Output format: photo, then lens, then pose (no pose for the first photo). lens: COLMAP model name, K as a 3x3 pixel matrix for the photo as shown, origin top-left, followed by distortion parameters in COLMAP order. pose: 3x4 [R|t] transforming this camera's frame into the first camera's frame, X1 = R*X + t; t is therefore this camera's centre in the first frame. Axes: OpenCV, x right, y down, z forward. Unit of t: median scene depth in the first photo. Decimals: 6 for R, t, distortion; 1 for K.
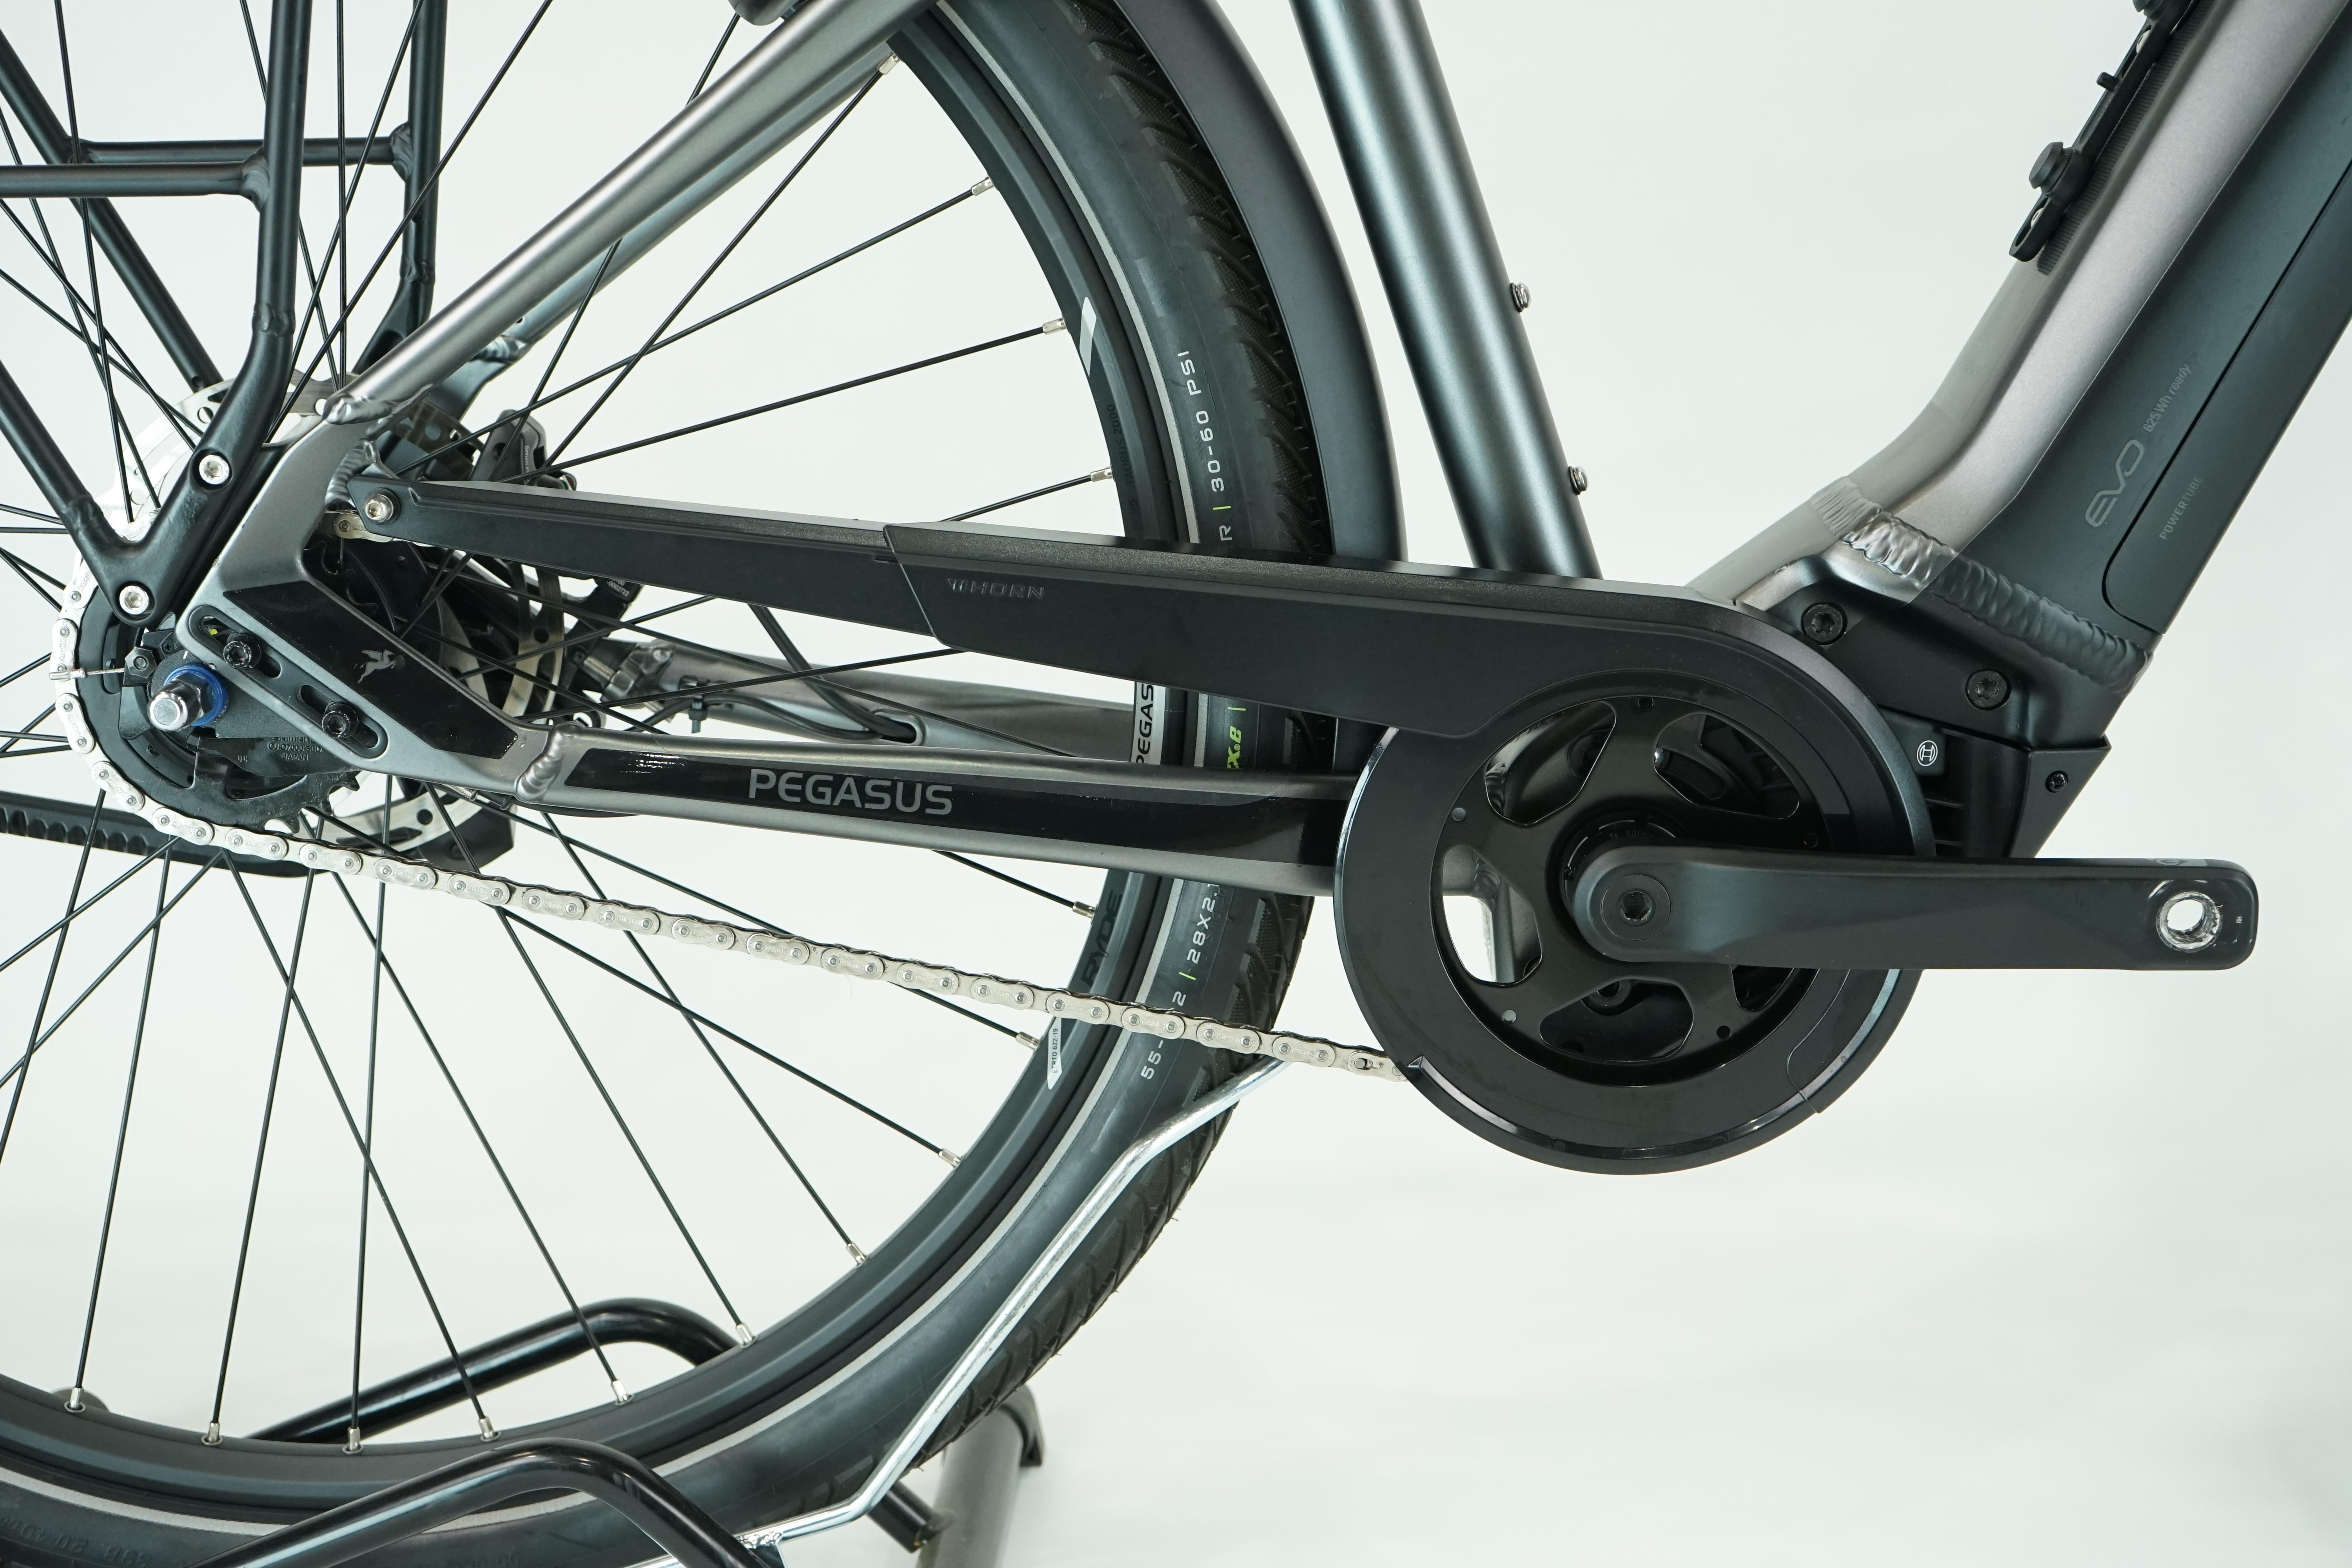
lens RADIAL K [[3343.0, 0, 1176.0], [0, 3343.0, 784.0], [0, 0, 1]] dist [-0.026718, -0.028542]
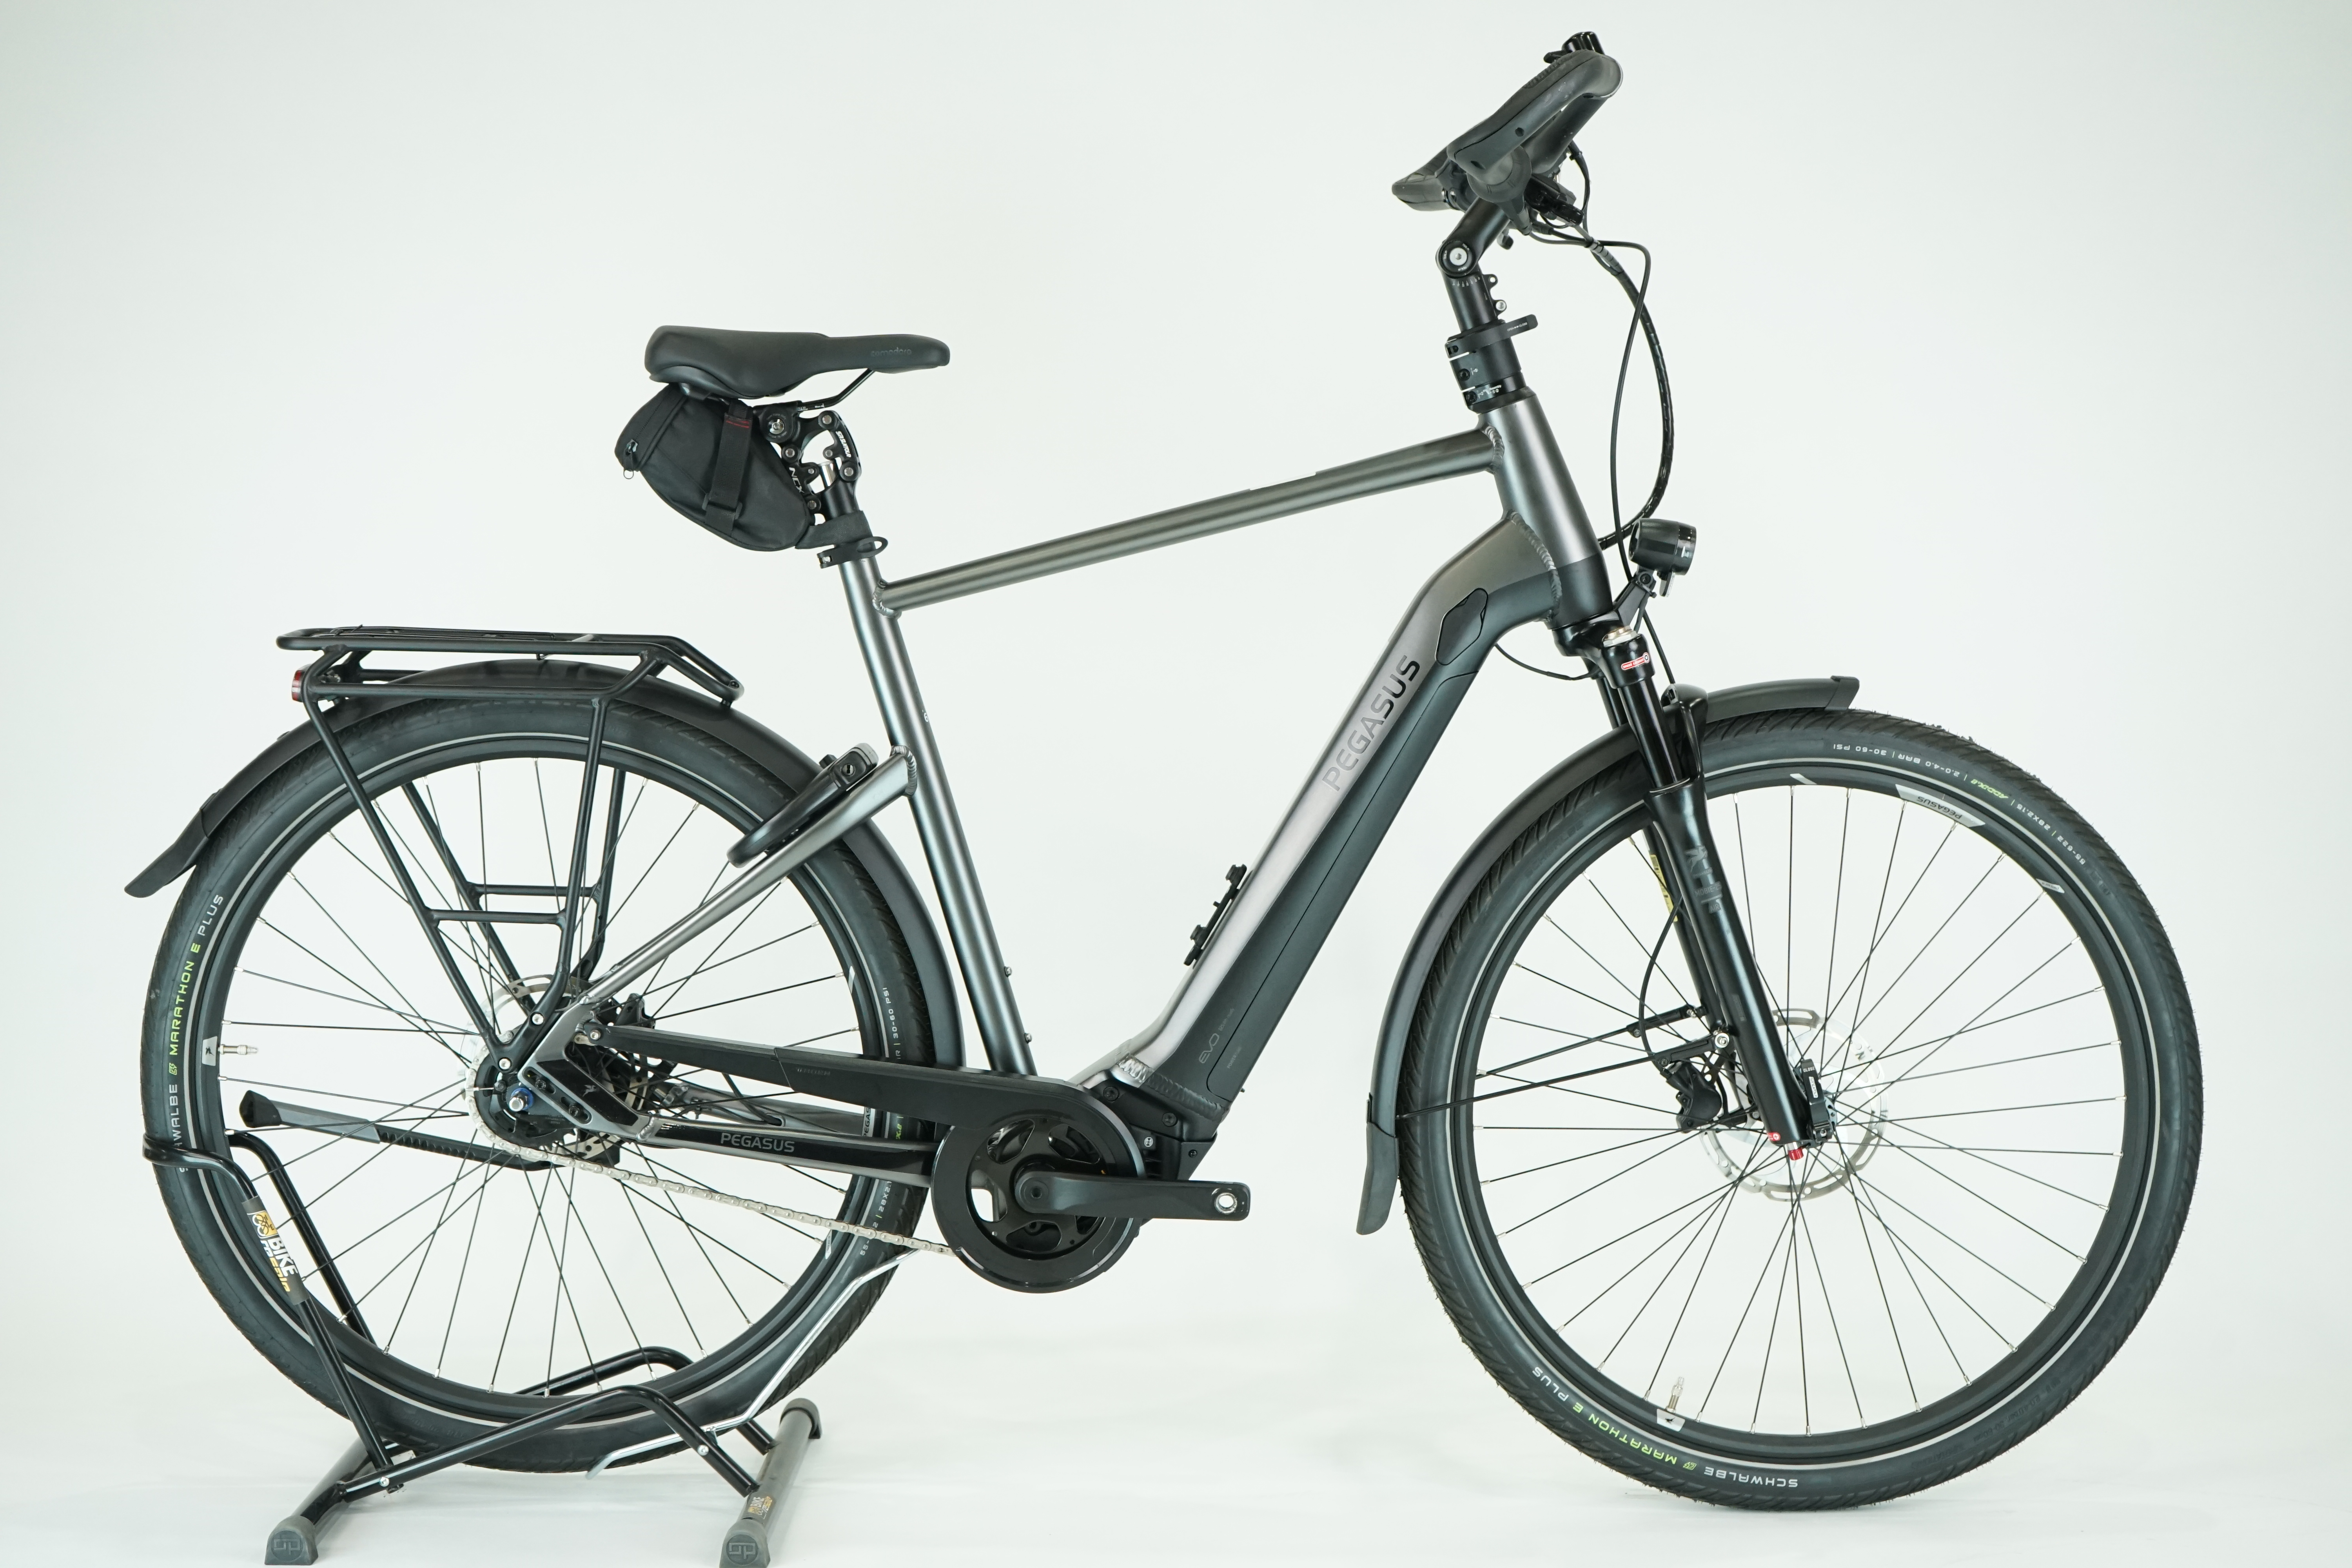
lens RADIAL K [[3367.8, 0, 1176.0], [0, 3367.8, 784.0], [0, 0, 1]] dist [-0.100083, -0.017833]
pose [[0.998240, 0.038472, 0.045132, 0.108715], [-0.032719, 0.991998, -0.121940, 0.034979], [-0.049462, 0.120248, 0.991511, -1.769701]]
